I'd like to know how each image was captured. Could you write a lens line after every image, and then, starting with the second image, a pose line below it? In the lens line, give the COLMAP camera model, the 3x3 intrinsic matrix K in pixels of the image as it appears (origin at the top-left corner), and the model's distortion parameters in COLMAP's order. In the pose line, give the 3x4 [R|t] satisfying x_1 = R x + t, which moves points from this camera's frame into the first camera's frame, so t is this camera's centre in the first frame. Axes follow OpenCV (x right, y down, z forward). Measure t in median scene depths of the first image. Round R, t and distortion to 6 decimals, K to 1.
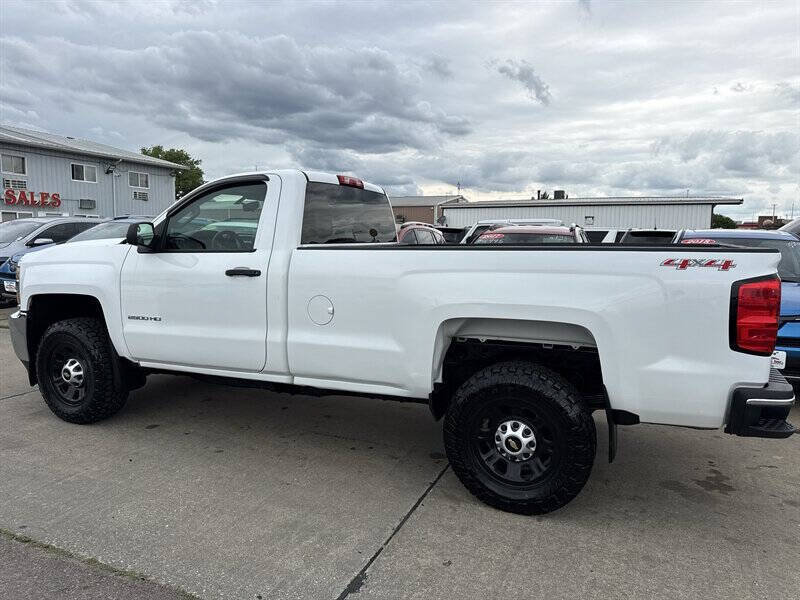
lens RADIAL K [[567.4, 0, 399.1], [0, 567.4, 302.5], [0, 0, 1]] dist [0.042025, -0.047525]
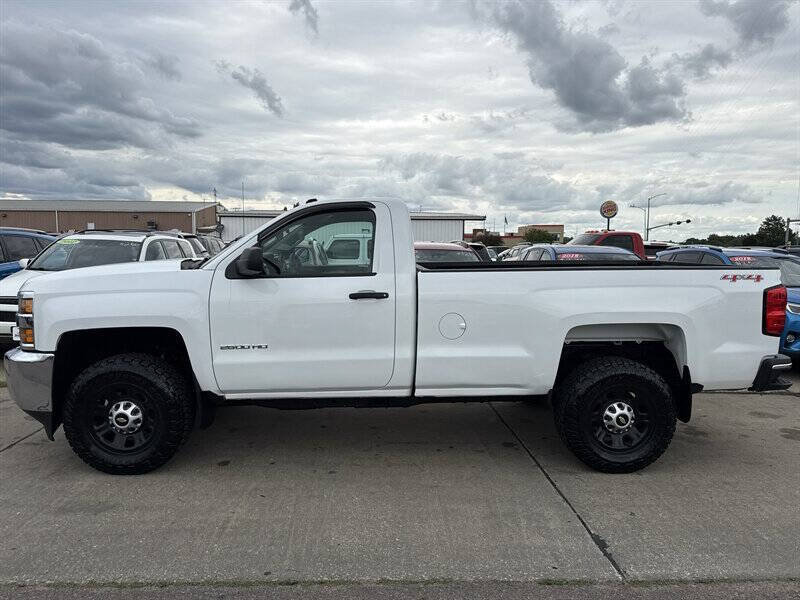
lens RADIAL K [[567.4, 0, 399.1], [0, 567.4, 304.4], [0, 0, 1]] dist [0.042025, -0.047525]
pose [[0.902063, -0.047087, 0.429029, -0.657285], [0.052098, 0.998642, 0.000063, -0.032381], [-0.428449, 0.022295, 0.903291, 0.032127]]
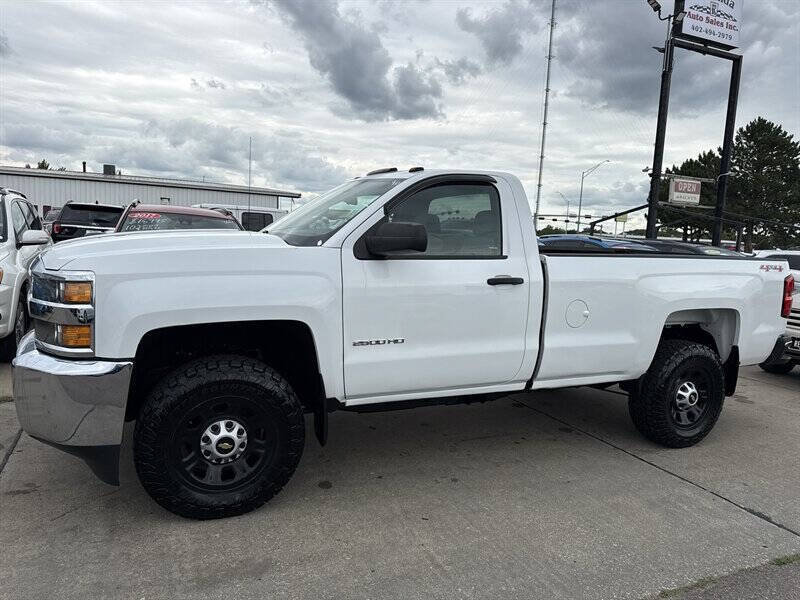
lens RADIAL K [[567.4, 0, 401.7], [0, 567.4, 298.2], [0, 0, 1]] dist [0.042025, -0.047525]
pose [[0.668331, -0.060670, 0.741386, -1.066226], [0.041523, 0.998157, 0.044251, -0.071080], [-0.742704, 0.001211, 0.669619, 0.485137]]
